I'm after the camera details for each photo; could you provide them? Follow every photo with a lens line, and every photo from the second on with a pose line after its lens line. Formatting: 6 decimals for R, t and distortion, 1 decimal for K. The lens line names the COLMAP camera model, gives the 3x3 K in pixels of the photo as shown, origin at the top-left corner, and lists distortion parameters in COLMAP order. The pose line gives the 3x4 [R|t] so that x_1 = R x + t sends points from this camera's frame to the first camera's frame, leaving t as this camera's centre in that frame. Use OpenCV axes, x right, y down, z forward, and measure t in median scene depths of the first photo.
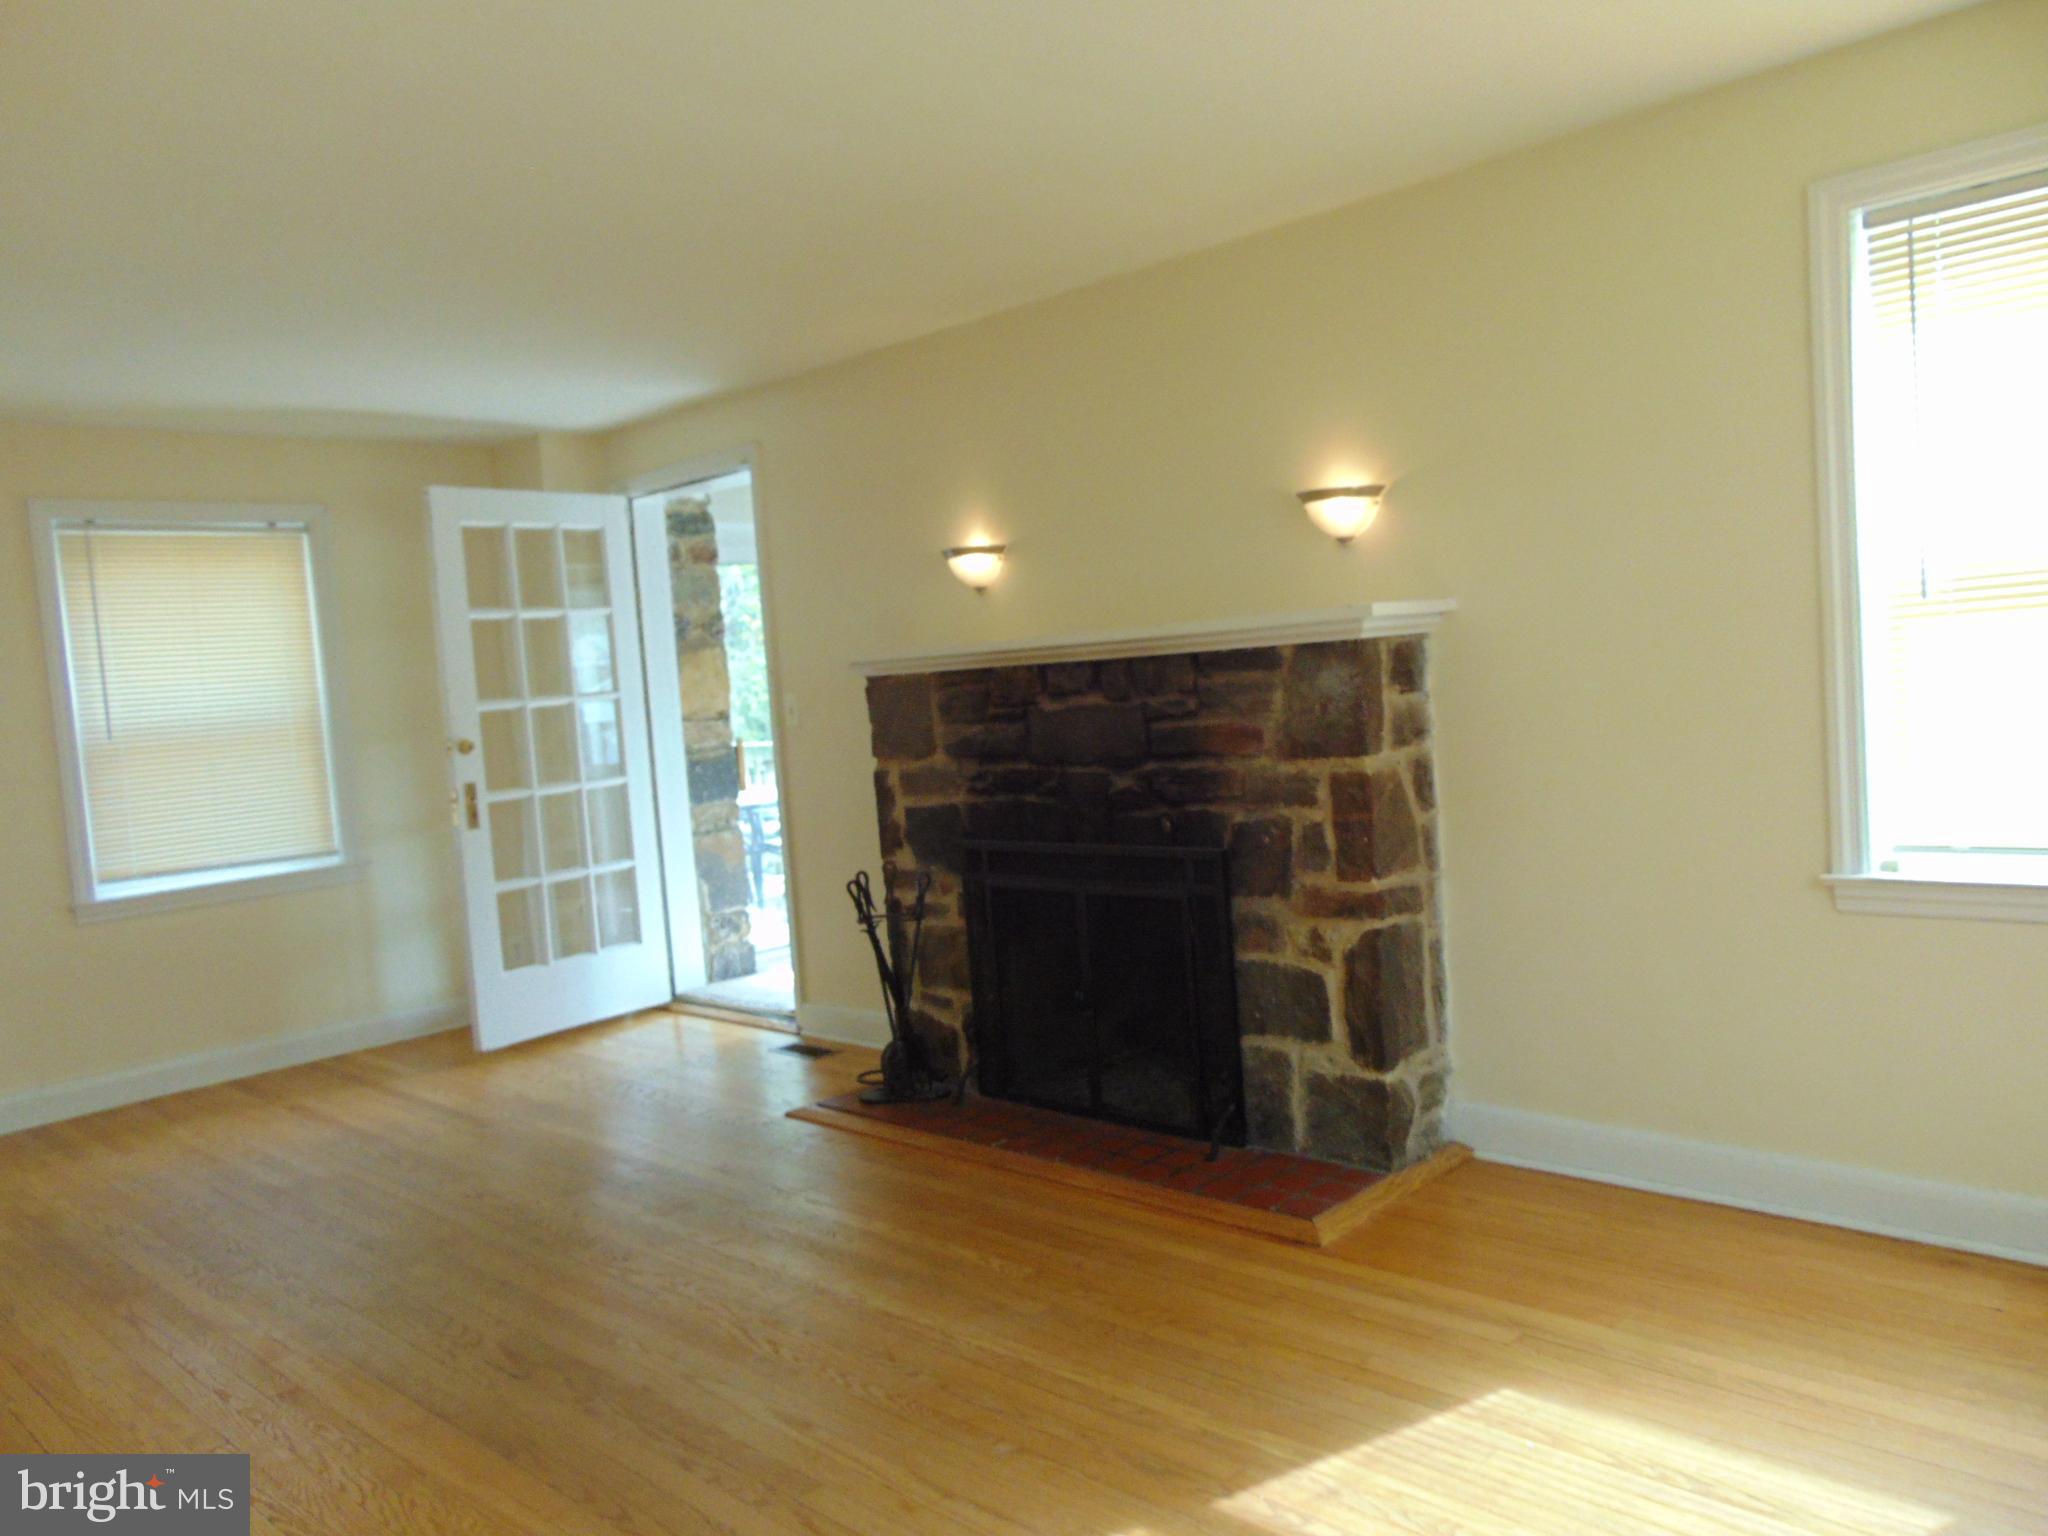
lens RADIAL K [[1491.9, 0, 1024.0], [0, 1491.9, 768.0], [0, 0, 1]] dist [-0.025244, 0.027210]
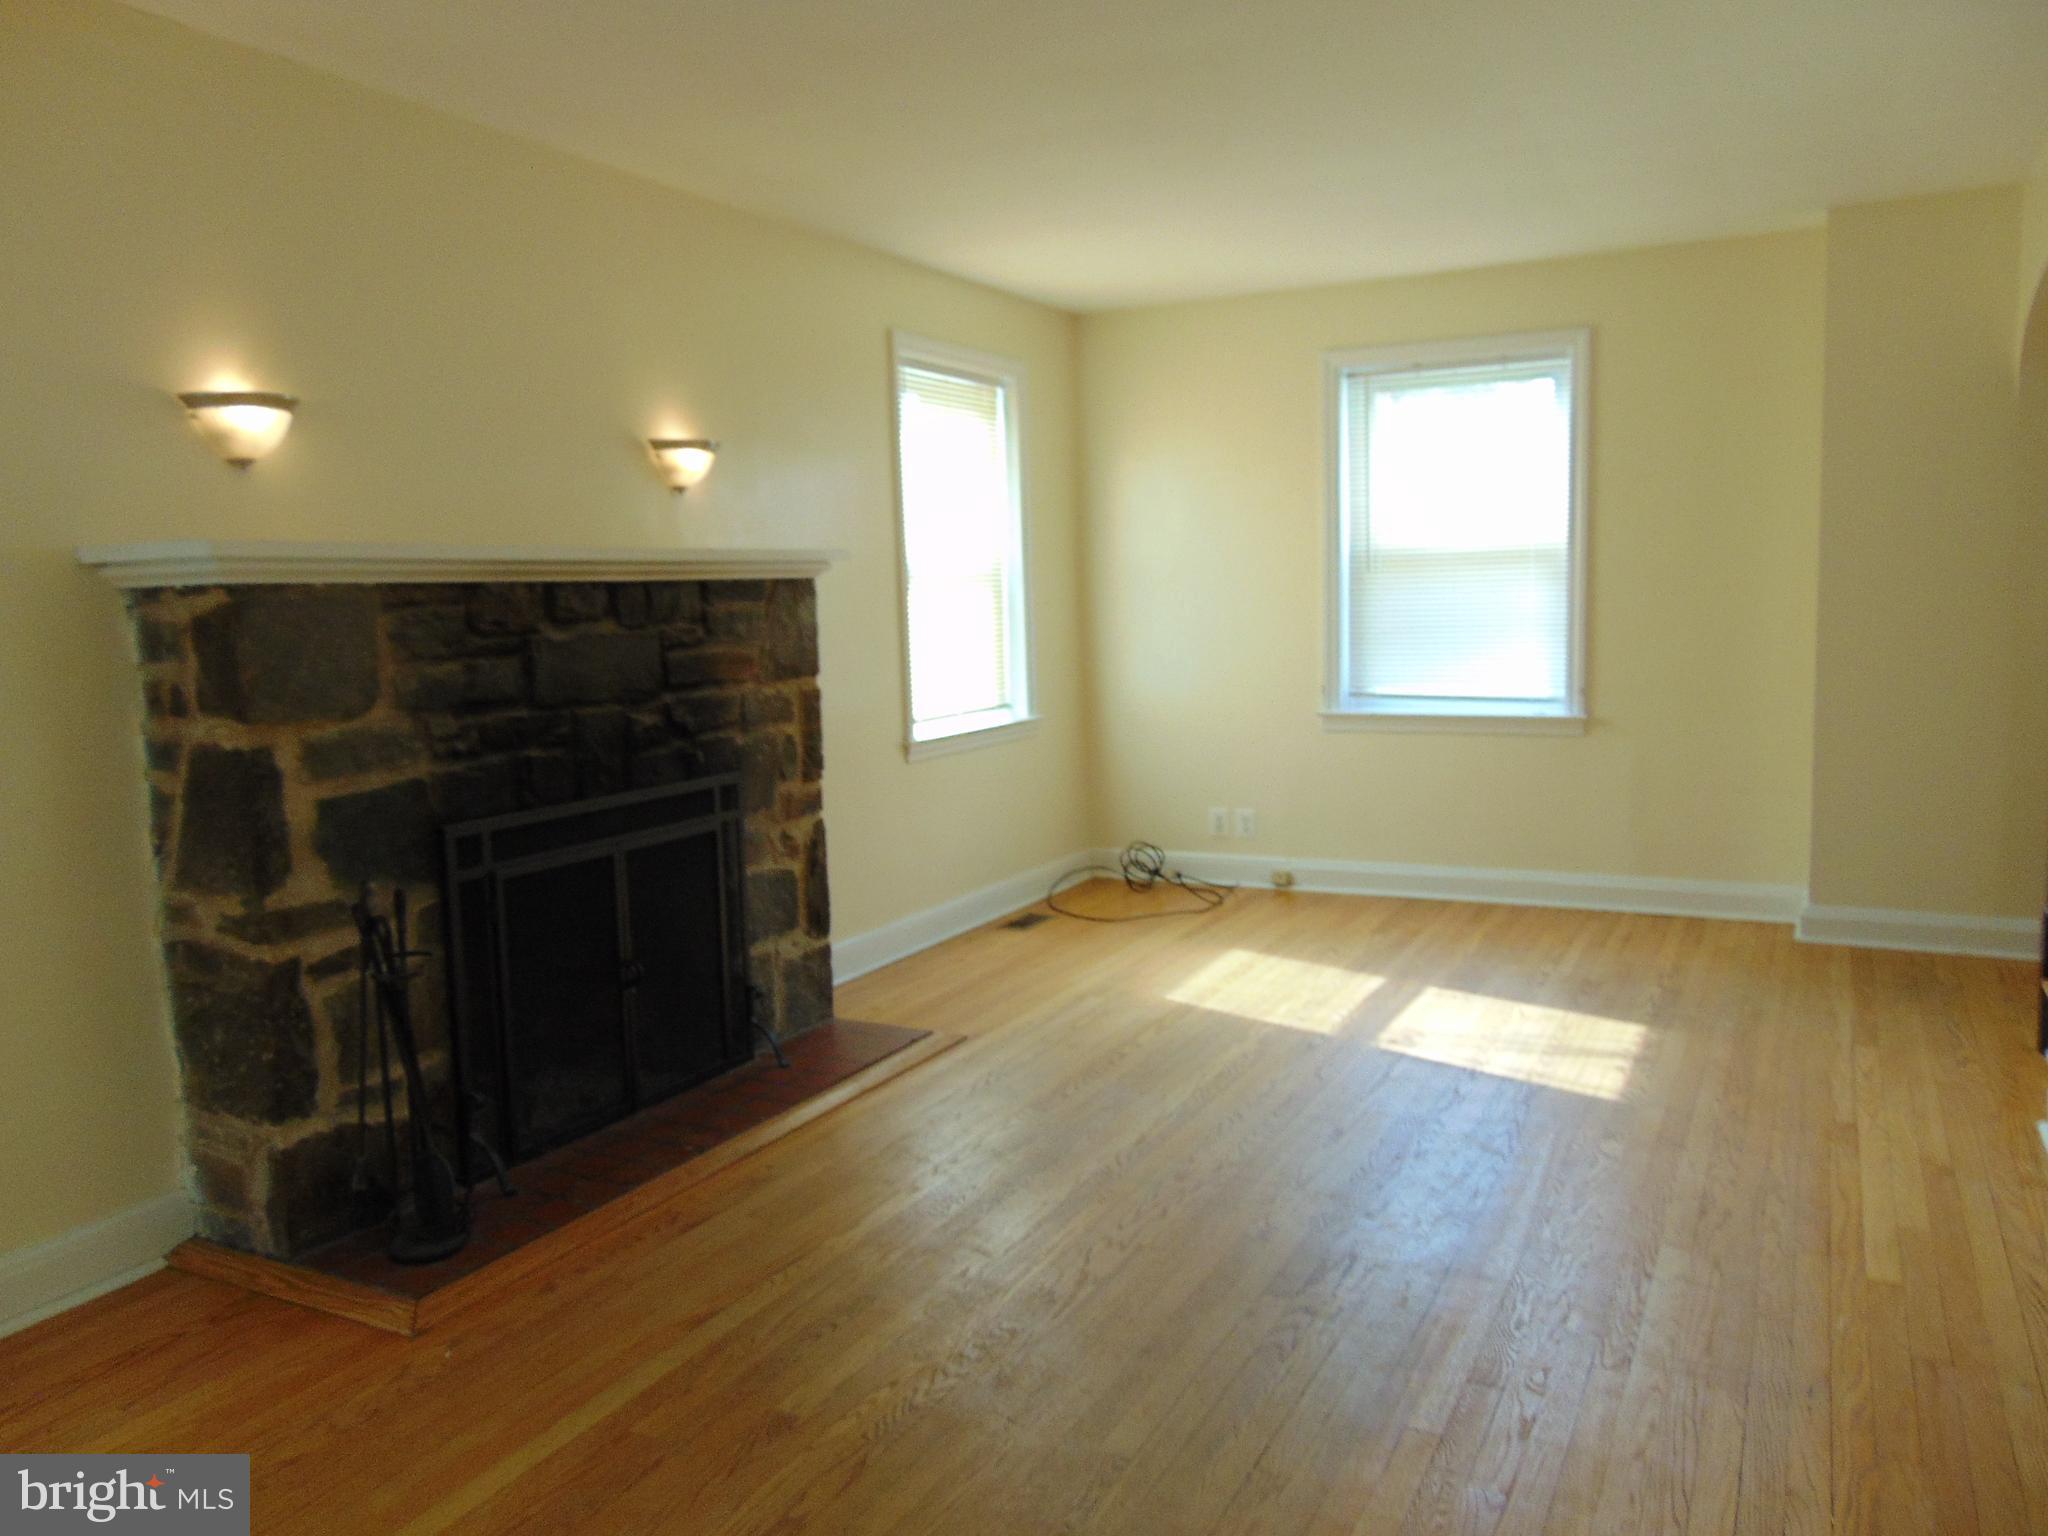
lens RADIAL K [[1491.9, 0, 1024.0], [0, 1491.9, 768.0], [0, 0, 1]] dist [-0.025244, 0.027210]
pose [[-0.260838, -0.035957, 0.964713, -0.875994], [0.105903, 0.992209, 0.065616, 0.004327], [-0.959556, 0.119281, -0.254998, 1.024852]]
